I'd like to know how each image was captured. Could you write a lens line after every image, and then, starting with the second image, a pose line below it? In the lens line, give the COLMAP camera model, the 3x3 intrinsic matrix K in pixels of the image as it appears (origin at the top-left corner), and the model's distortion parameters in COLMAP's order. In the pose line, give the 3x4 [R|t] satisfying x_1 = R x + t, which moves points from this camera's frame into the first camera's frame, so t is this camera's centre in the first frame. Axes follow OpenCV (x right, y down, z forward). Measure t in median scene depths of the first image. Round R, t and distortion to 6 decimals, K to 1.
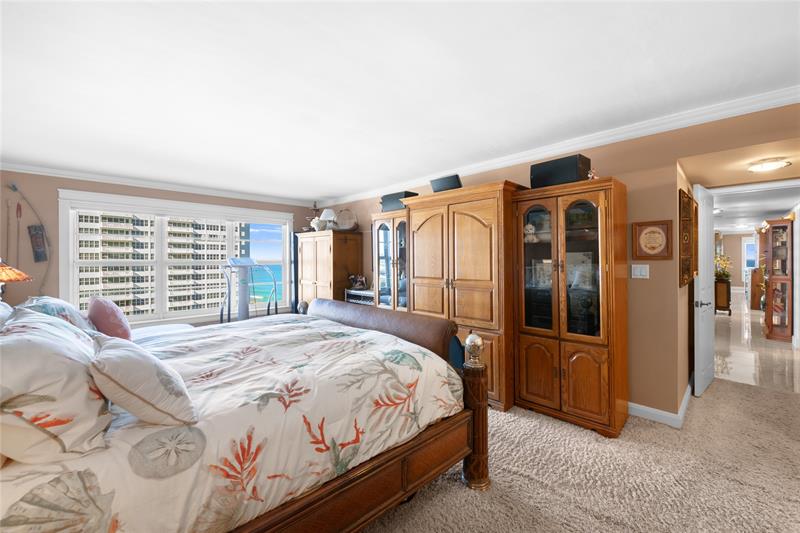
lens RADIAL K [[318.1, 0, 406.1], [0, 318.1, 263.0], [0, 0, 1]] dist [-0.002436, -0.001320]
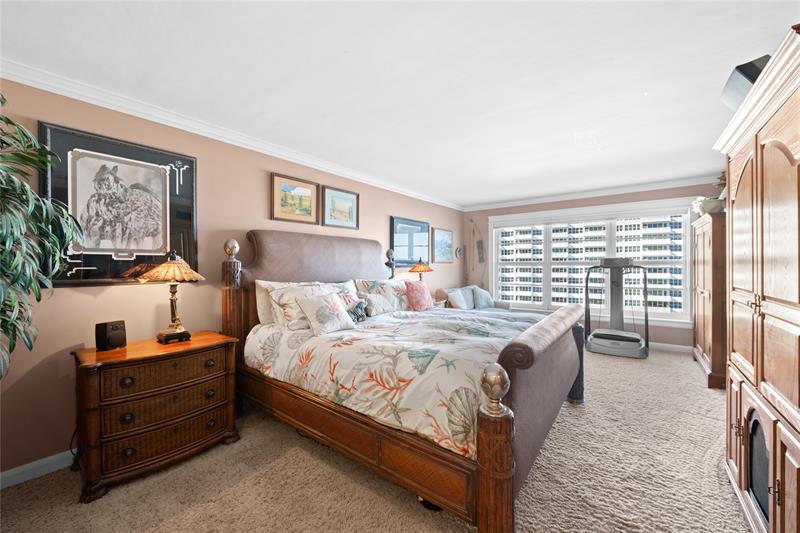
lens RADIAL K [[318.1, 0, 406.1], [0, 318.1, 266.2], [0, 0, 1]] dist [-0.002436, -0.001320]
pose [[0.143256, 0.002635, -0.989682, 0.958831], [-0.002082, 0.999995, 0.002361, 0.017682], [0.989684, 0.001722, 0.143260, 0.814260]]
